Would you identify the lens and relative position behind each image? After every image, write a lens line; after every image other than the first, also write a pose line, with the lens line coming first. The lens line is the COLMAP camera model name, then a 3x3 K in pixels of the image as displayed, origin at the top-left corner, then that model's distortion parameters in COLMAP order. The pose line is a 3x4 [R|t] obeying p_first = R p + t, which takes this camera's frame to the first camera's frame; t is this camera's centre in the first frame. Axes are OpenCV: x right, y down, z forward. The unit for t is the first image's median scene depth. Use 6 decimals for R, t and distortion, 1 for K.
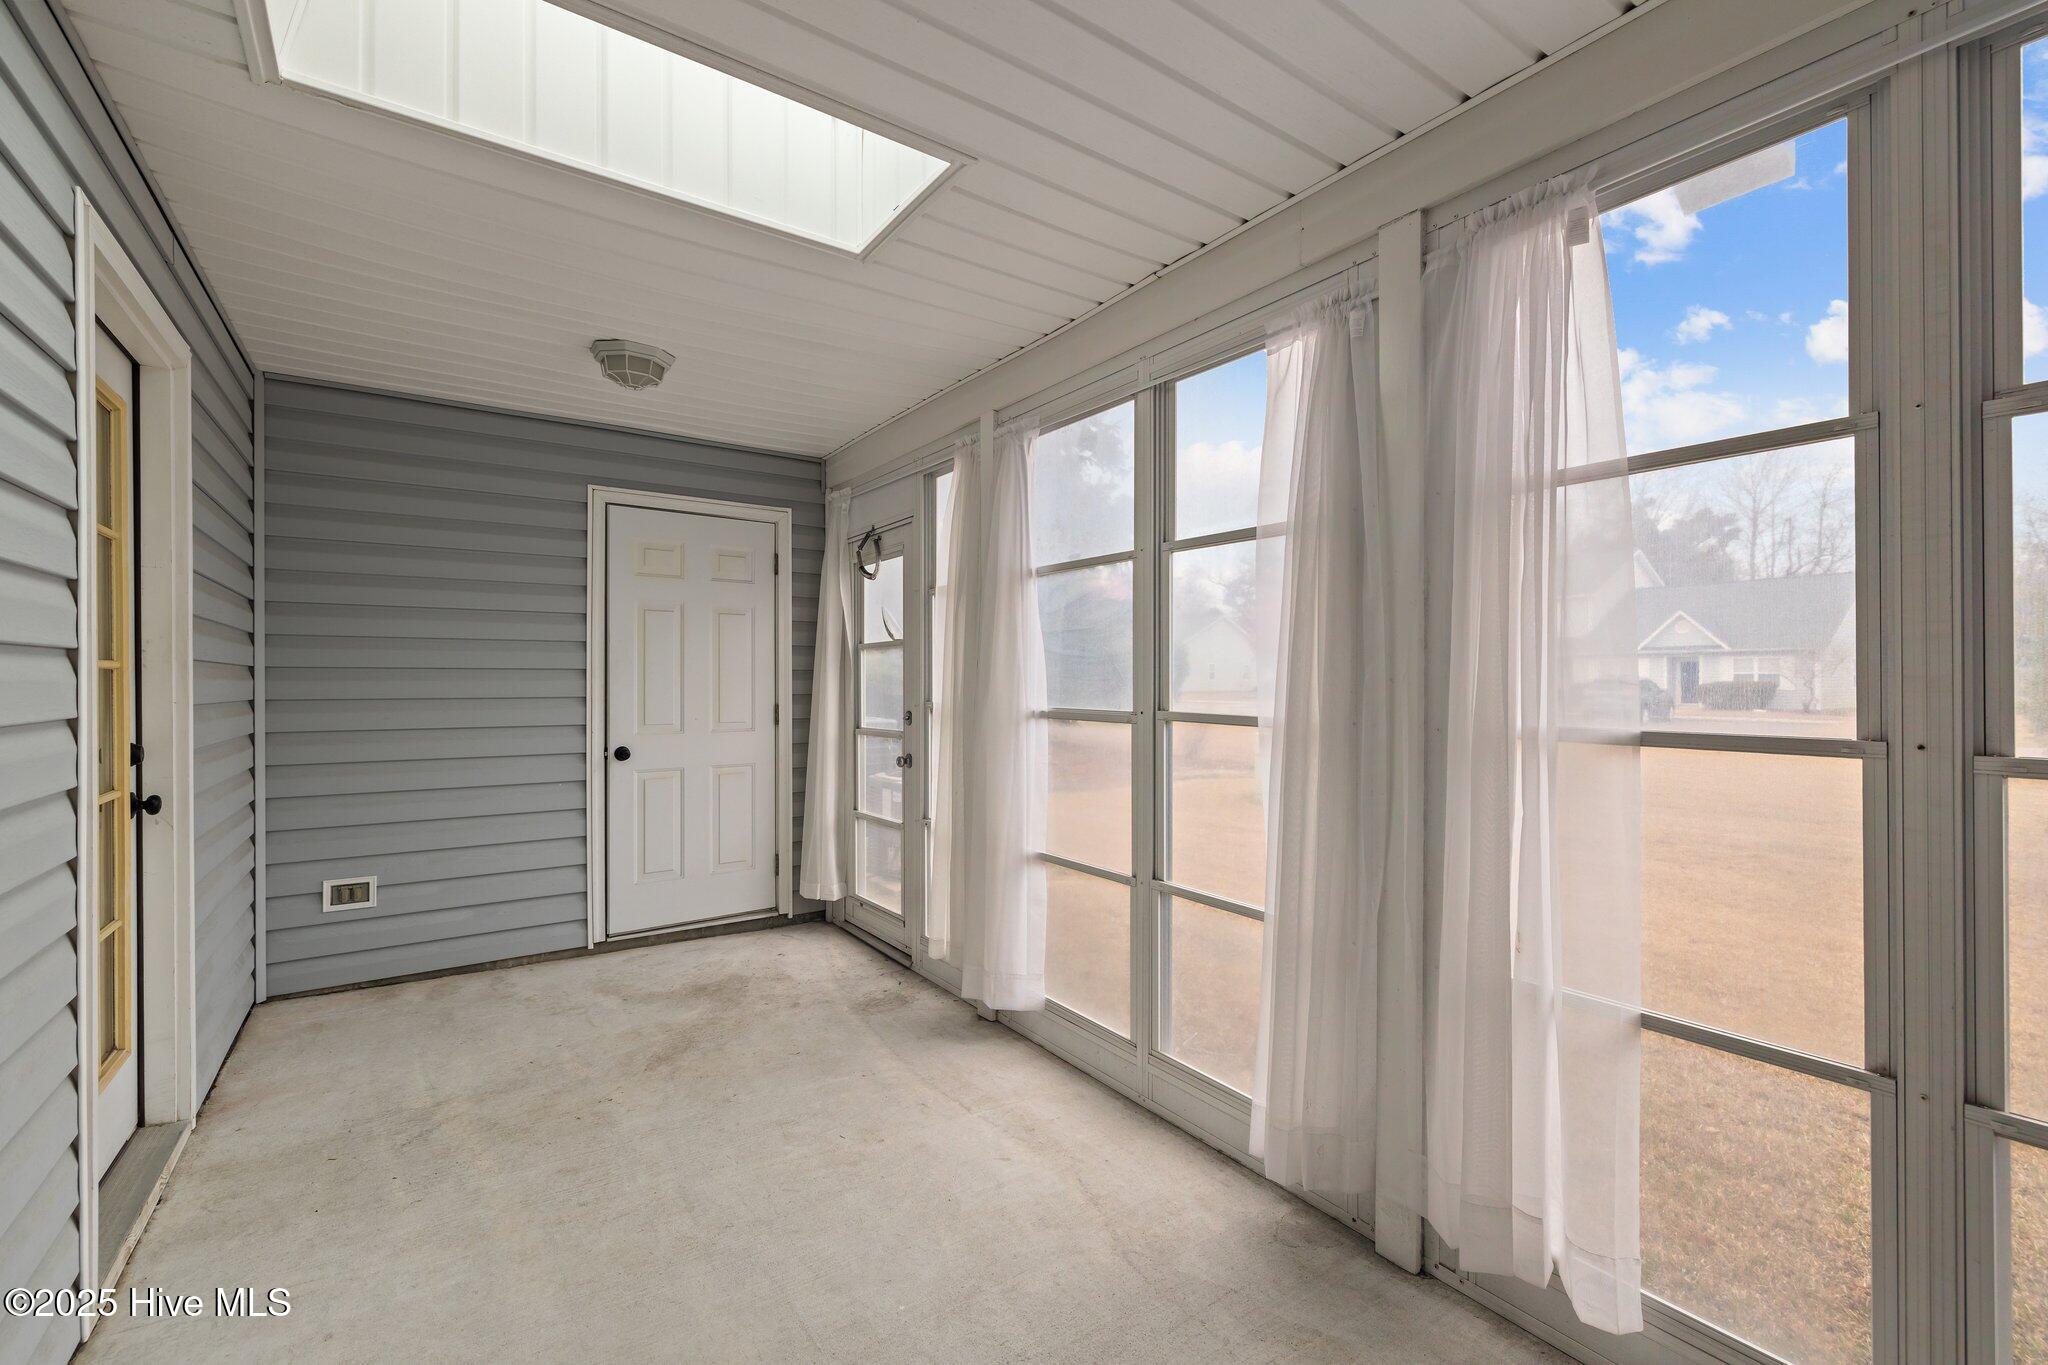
lens RADIAL K [[865.7, 0, 1016.2], [0, 865.7, 679.1], [0, 0, 1]] dist [-0.000638, -0.000508]
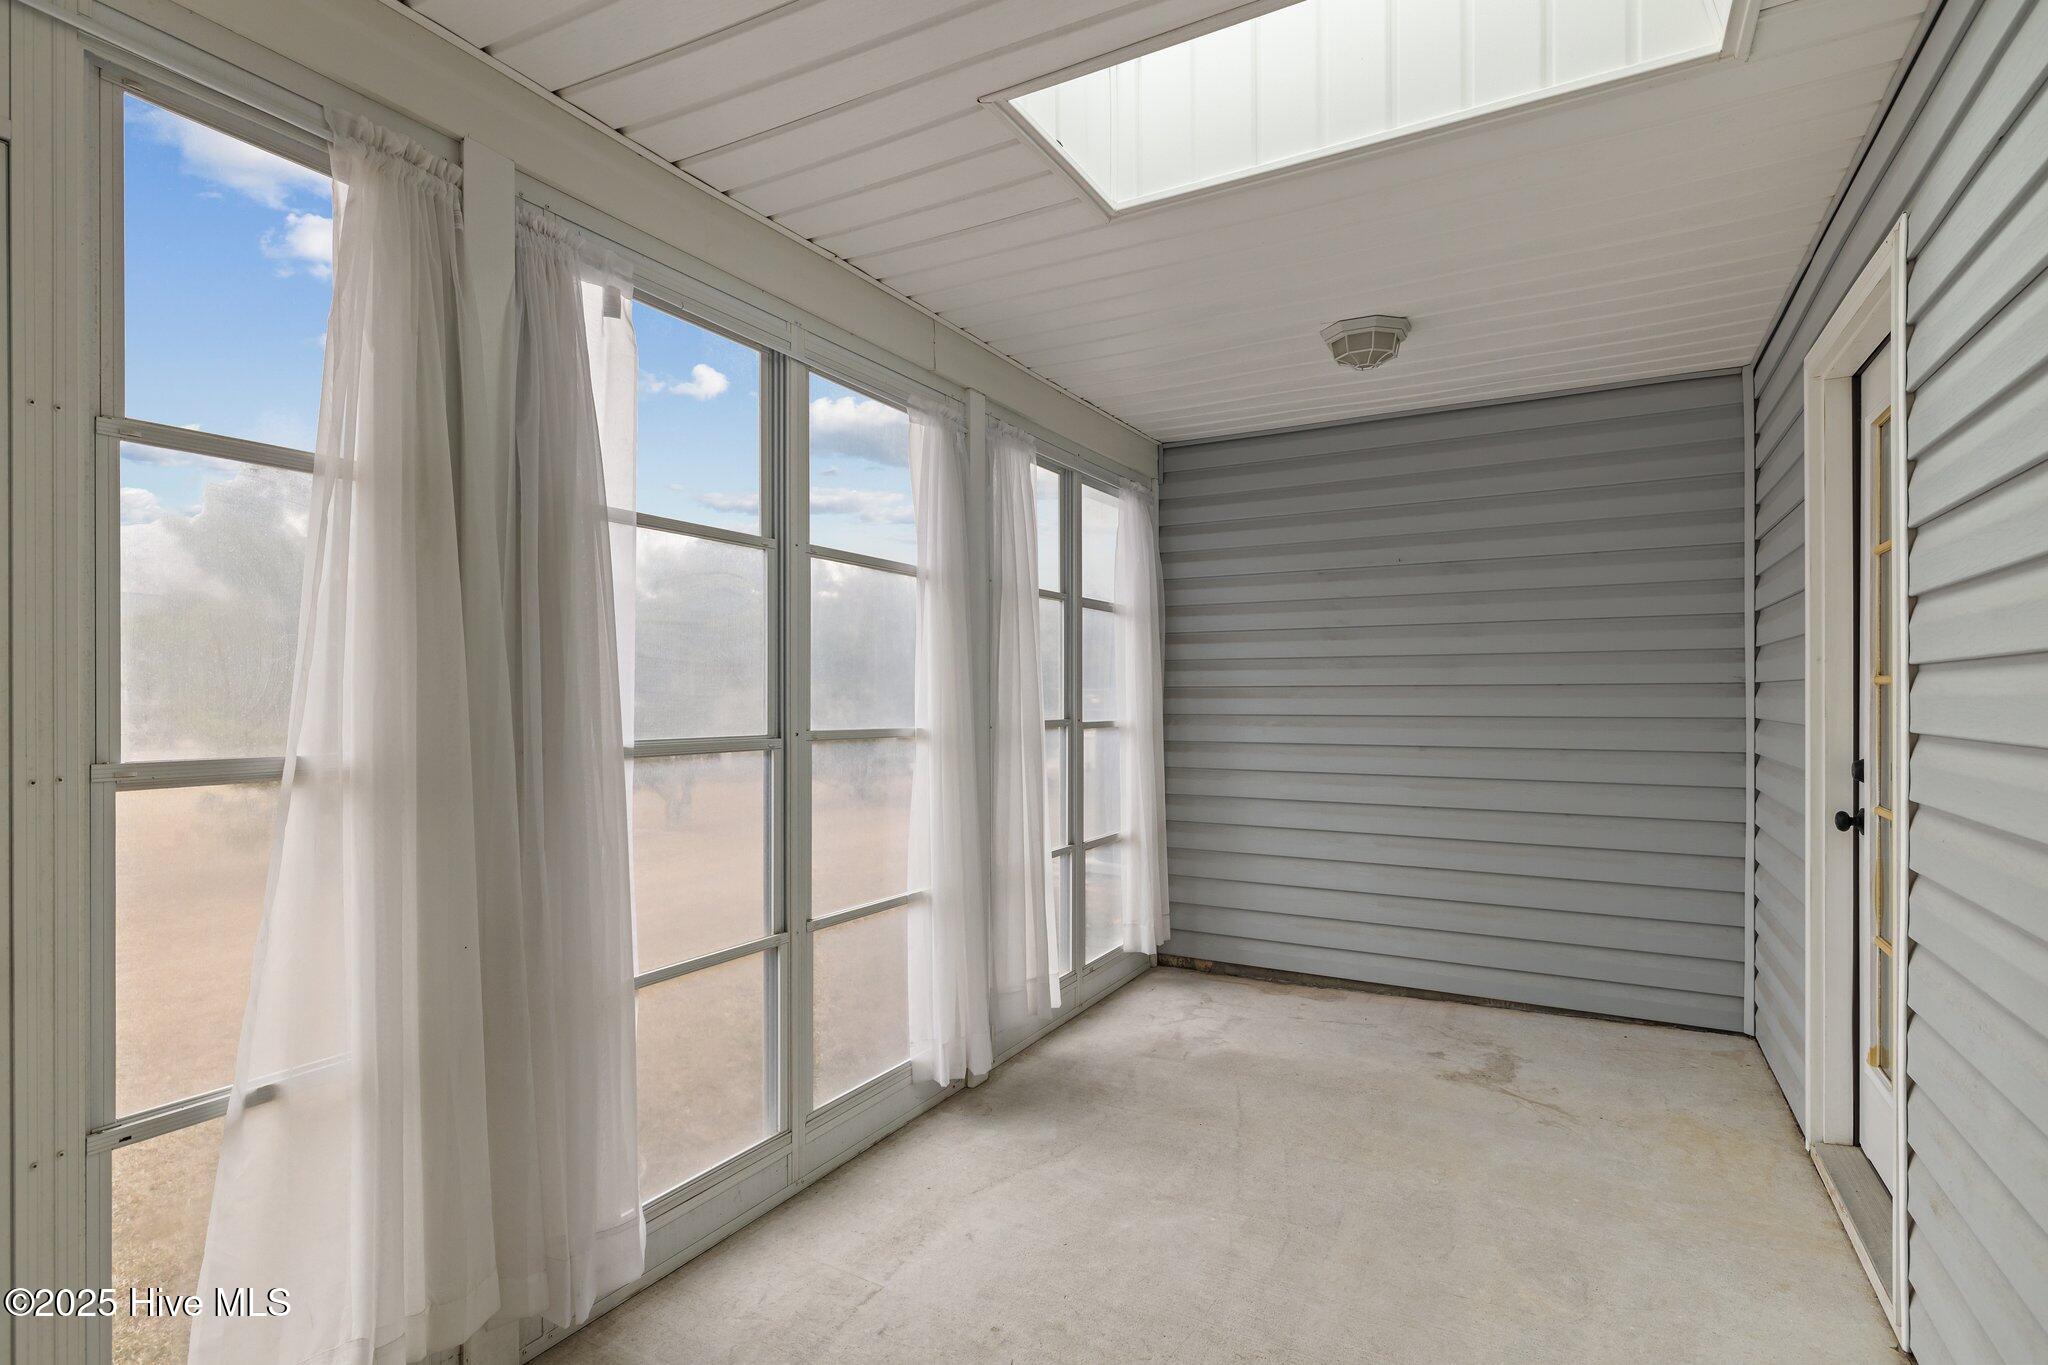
lens RADIAL K [[1001.7, 0, 1019.8], [0, 1001.7, 693.6], [0, 0, 1]] dist [0.000683, -0.000187]
pose [[-0.437487, 0.007933, 0.899190, -0.892626], [0.004344, 0.999968, -0.006708, 0.006530], [-0.899214, 0.000971, -0.437507, 1.302403]]
